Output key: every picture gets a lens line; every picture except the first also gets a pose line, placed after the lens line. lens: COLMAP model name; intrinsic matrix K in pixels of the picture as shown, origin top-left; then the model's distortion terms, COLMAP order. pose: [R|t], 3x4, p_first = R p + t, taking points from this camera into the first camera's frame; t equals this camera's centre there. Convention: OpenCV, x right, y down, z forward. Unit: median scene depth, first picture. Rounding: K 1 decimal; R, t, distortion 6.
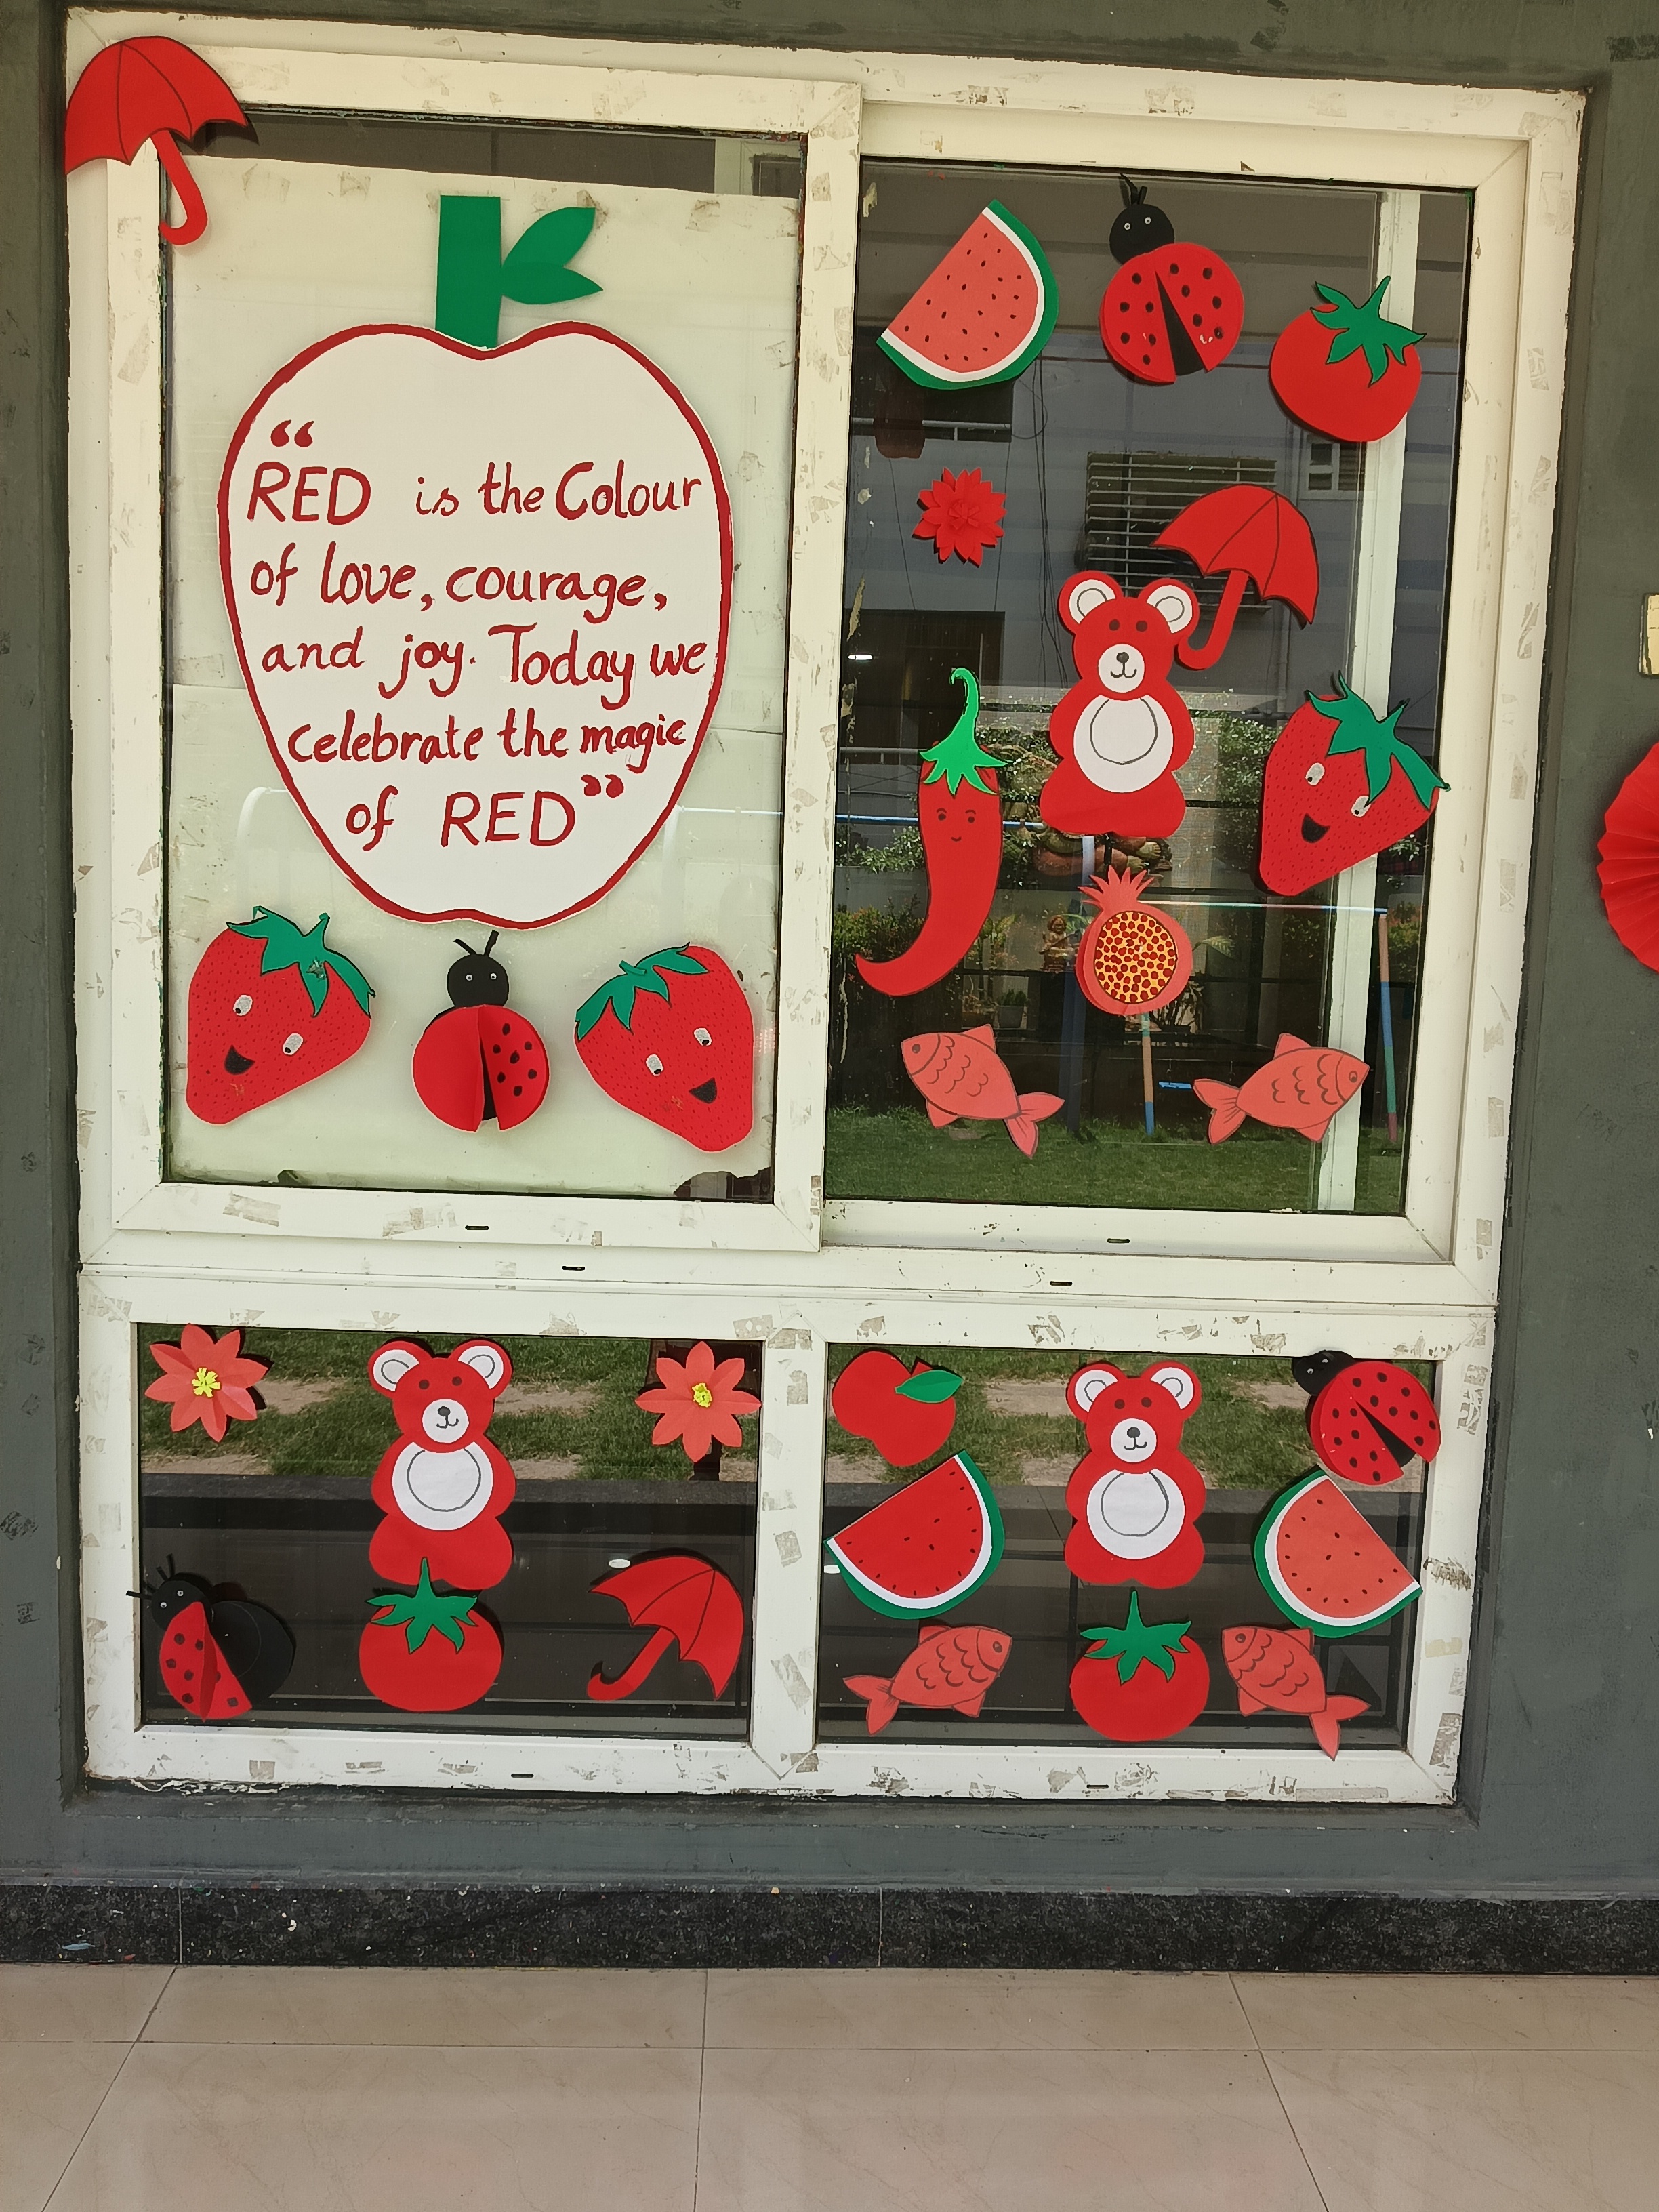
lens RADIAL K [[1893.4, 0, 814.9], [0, 1893.4, 1114.1], [0, 0, 1]] dist [0.042166, -0.062242]
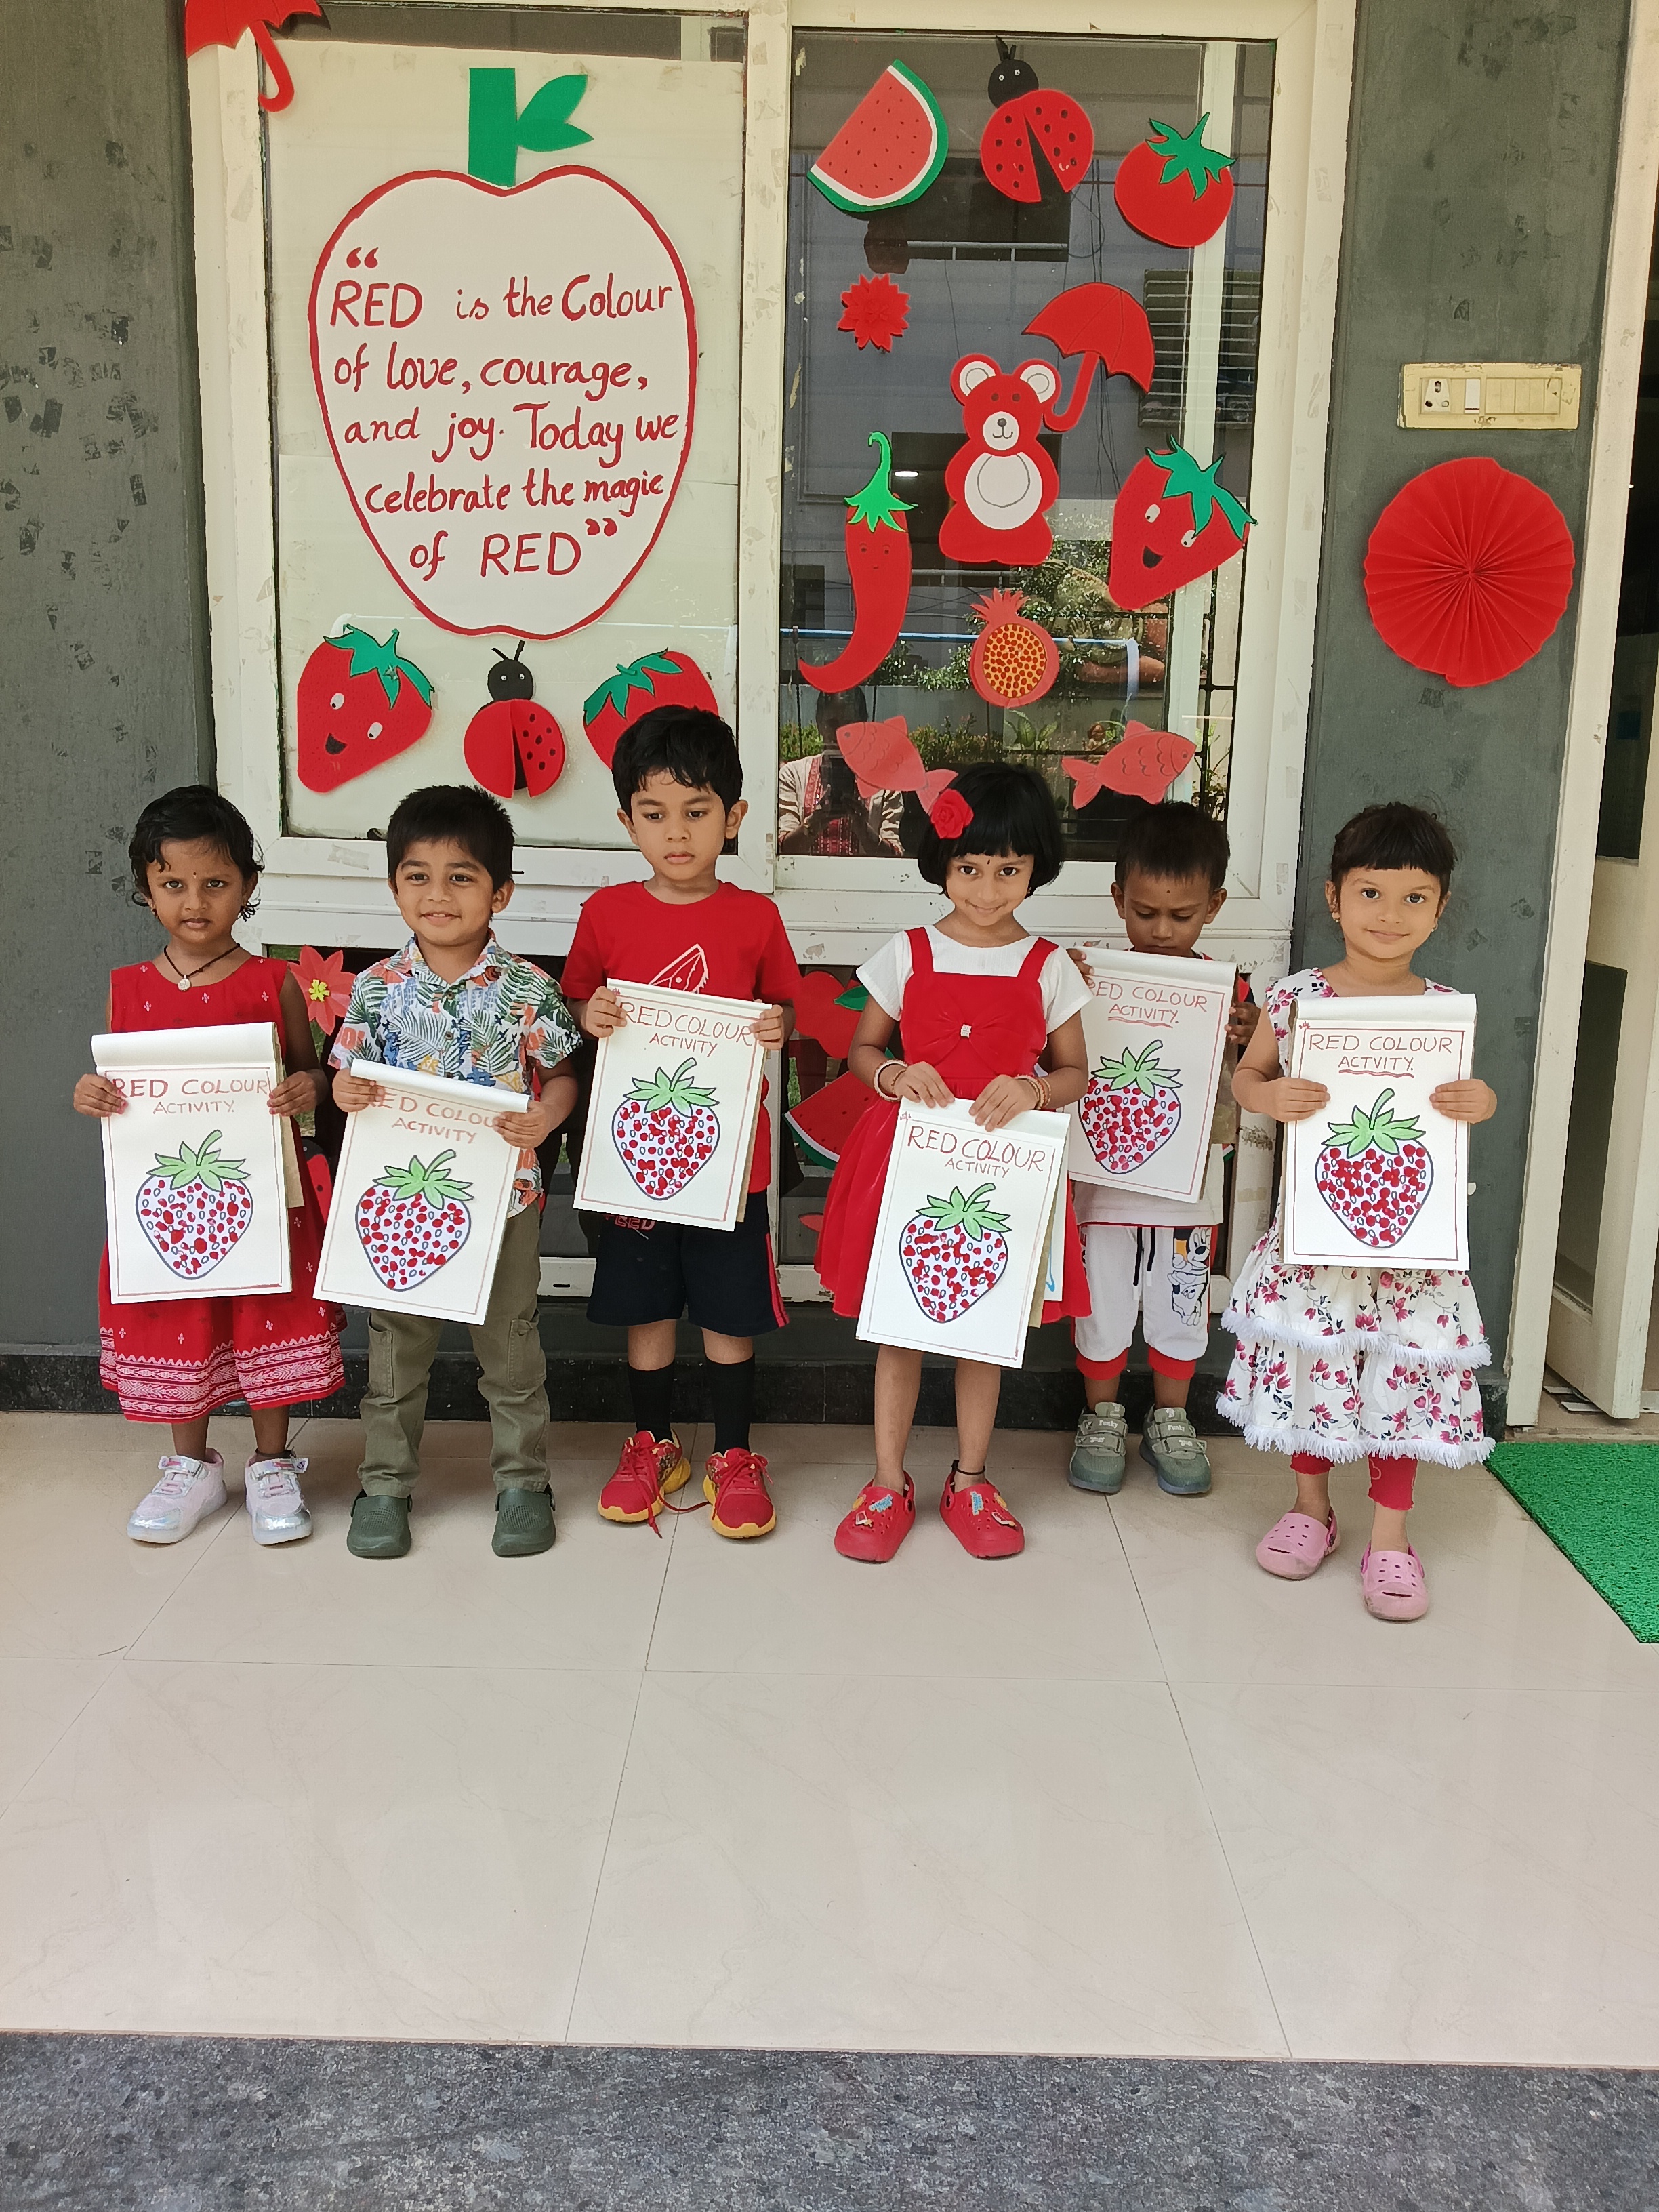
lens RADIAL K [[1893.4, 0, 831.0], [0, 1893.4, 1112.7], [0, 0, 1]] dist [0.042166, -0.062242]
pose [[0.999169, -0.003651, -0.040596, 0.099236], [0.006780, 0.996992, 0.077210, 0.130592], [0.040192, -0.077421, 0.996188, -0.340359]]
